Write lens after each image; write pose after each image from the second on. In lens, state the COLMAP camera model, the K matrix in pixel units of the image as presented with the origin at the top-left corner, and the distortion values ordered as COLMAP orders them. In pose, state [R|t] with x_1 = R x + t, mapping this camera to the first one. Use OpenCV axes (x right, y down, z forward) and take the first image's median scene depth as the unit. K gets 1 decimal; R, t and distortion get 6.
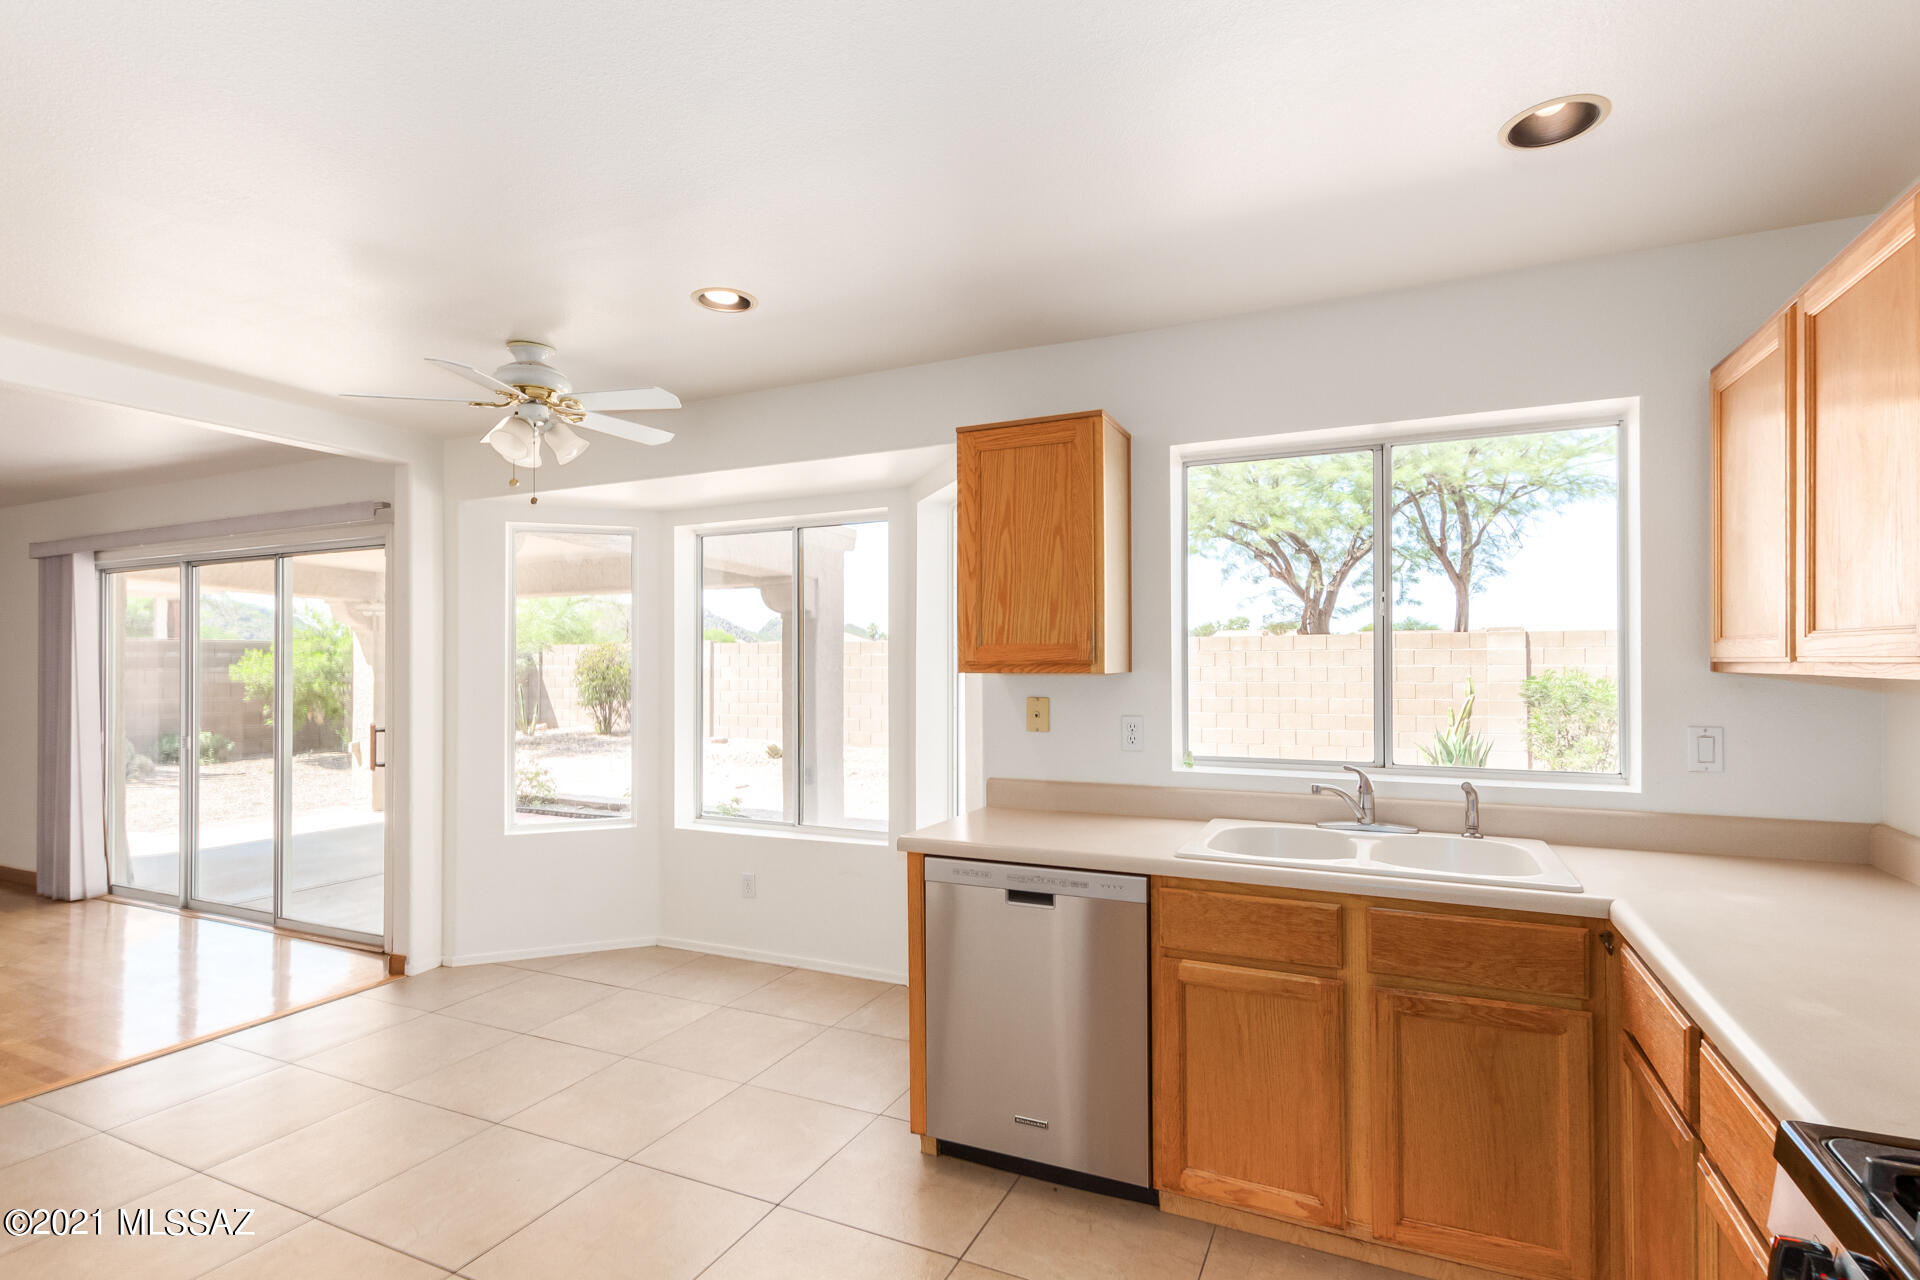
lens RADIAL K [[909.6, 0, 968.2], [0, 909.6, 651.4], [0, 0, 1]] dist [0.004875, 0.000506]
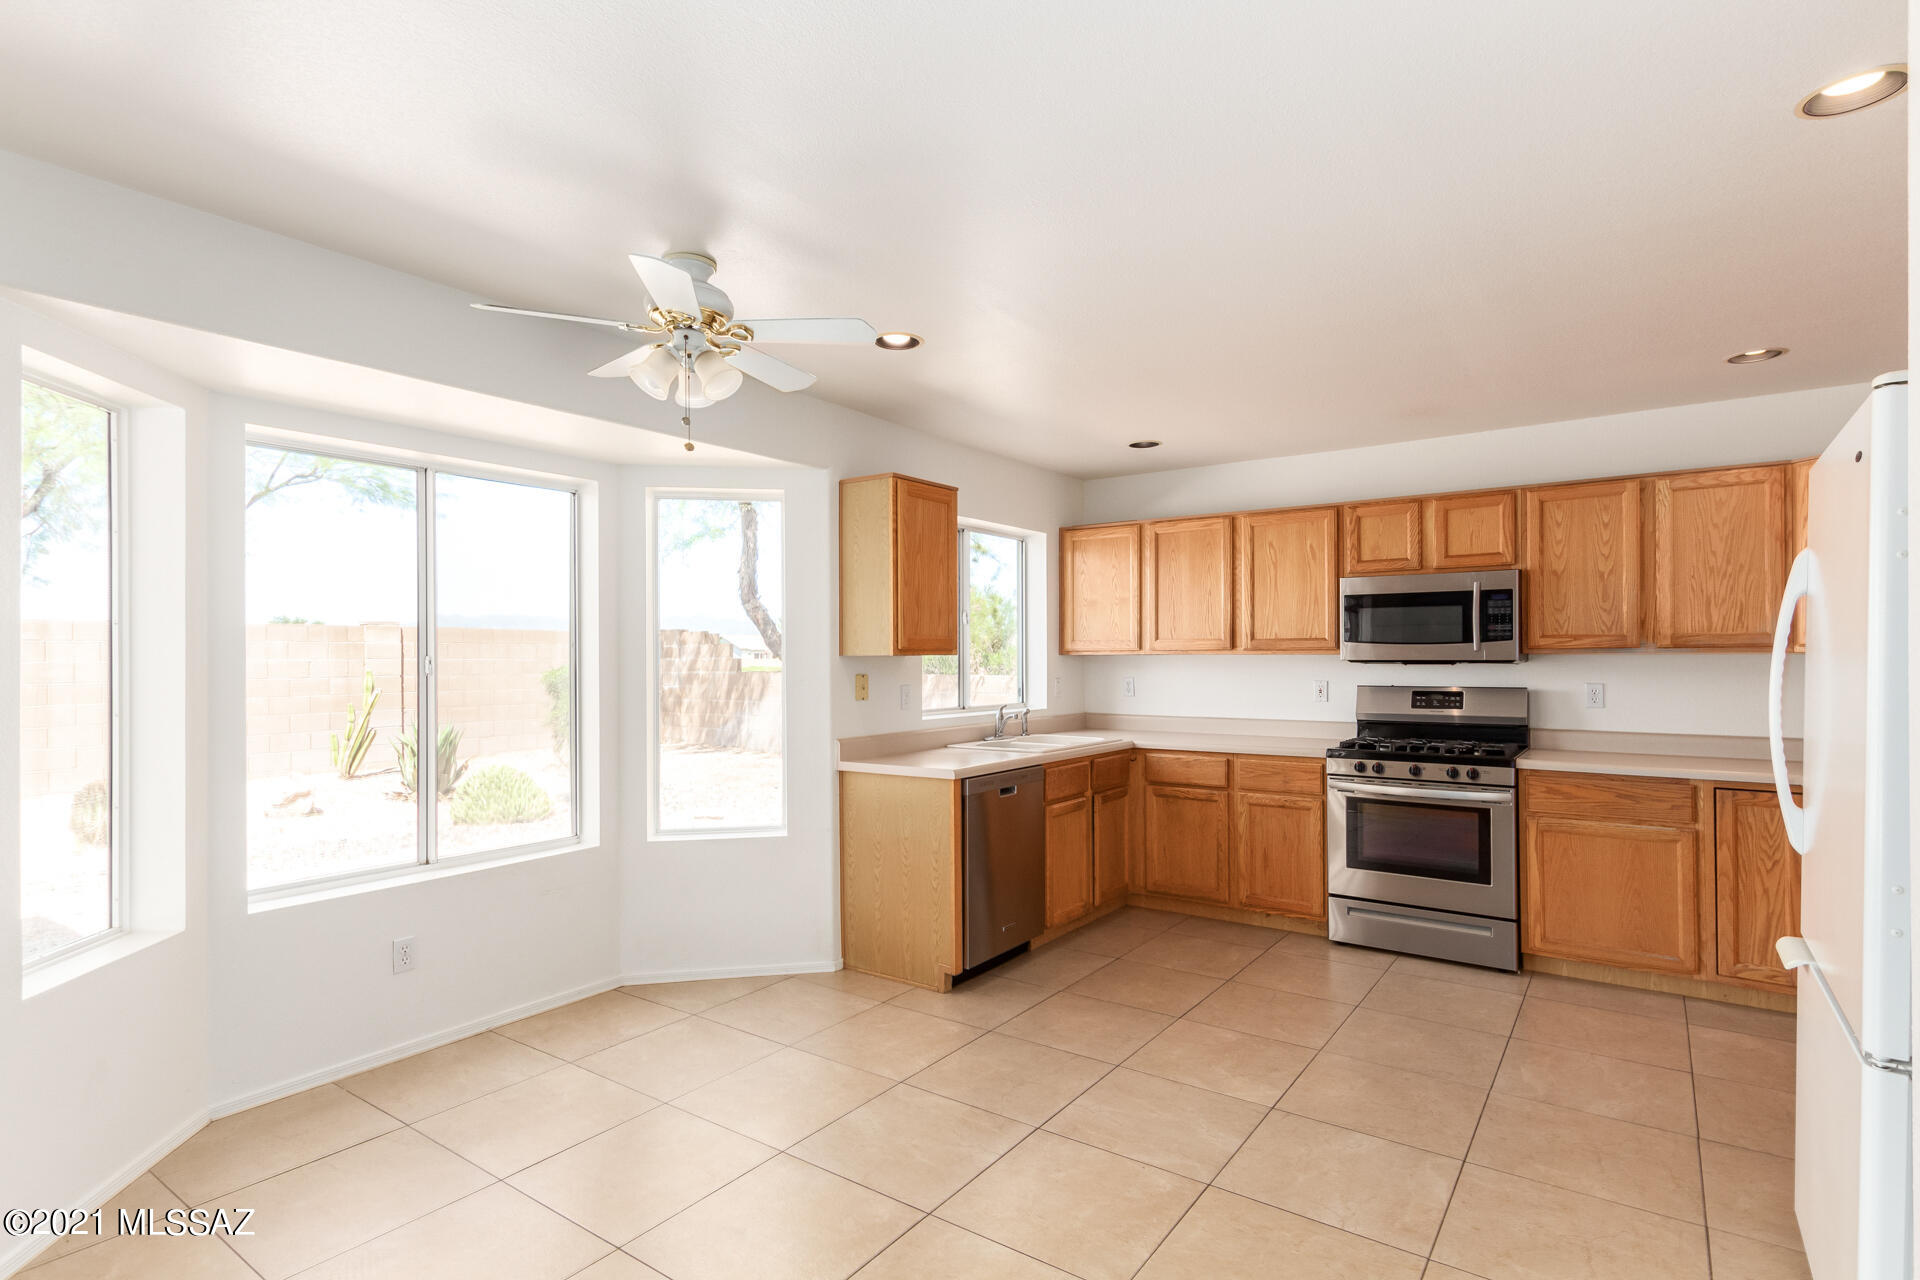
lens RADIAL K [[954.2, 0, 967.4], [0, 954.2, 648.8], [0, 0, 1]] dist [0.016276, 0.001046]
pose [[0.186672, 0.011947, 0.982350, -1.077096], [-0.006158, 0.999921, -0.010991, 0.022404], [-0.982403, -0.003998, 0.186731, 0.492793]]
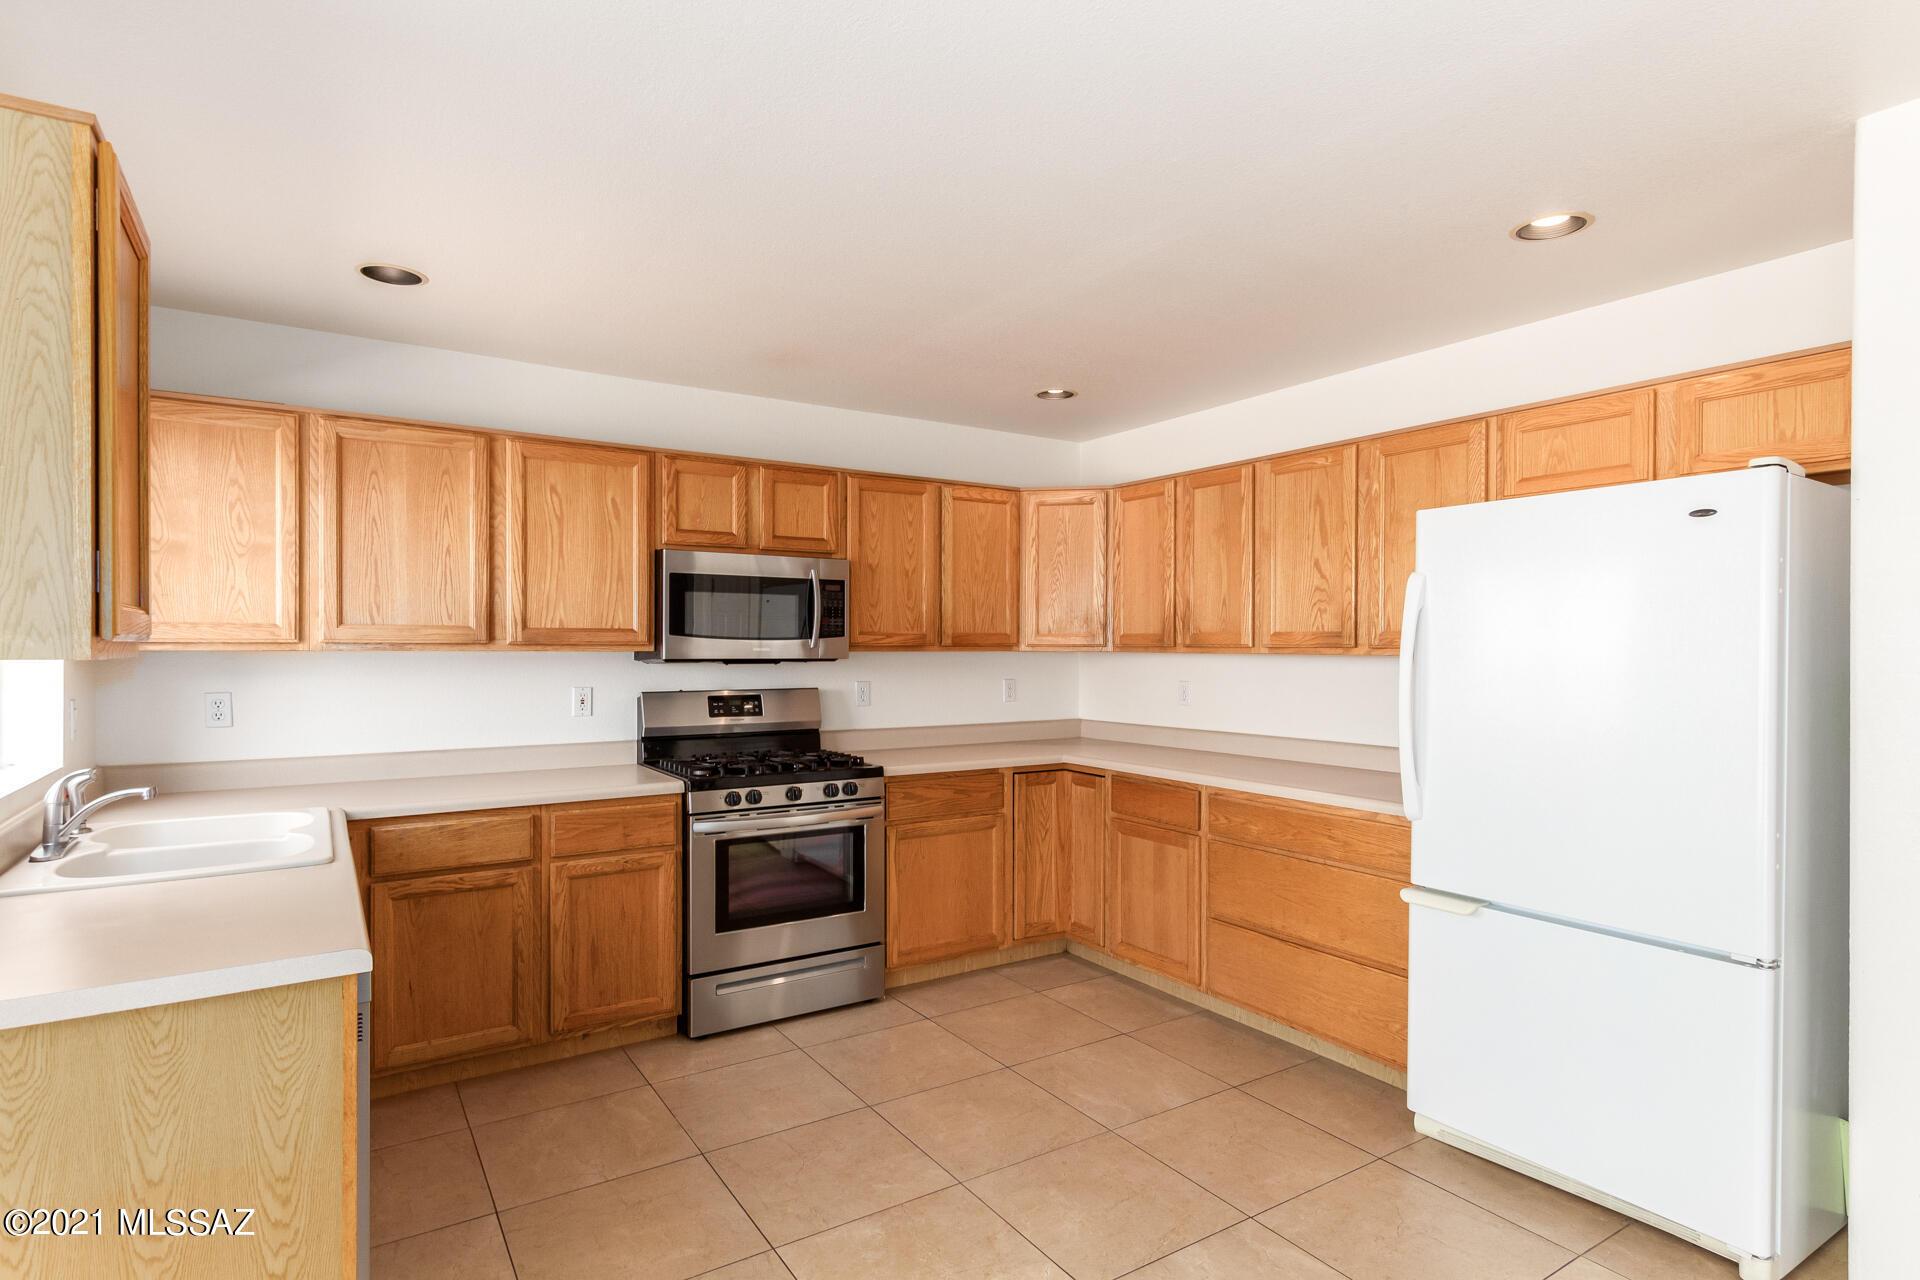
lens RADIAL K [[997.7, 0, 957.6], [0, 997.7, 656.8], [0, 0, 1]] dist [0.011613, 0.001305]
pose [[-0.844365, -0.003460, 0.535758, -0.493678], [-0.003513, 0.999993, 0.000921, 0.015616], [-0.535757, -0.001104, -0.844371, 0.937427]]
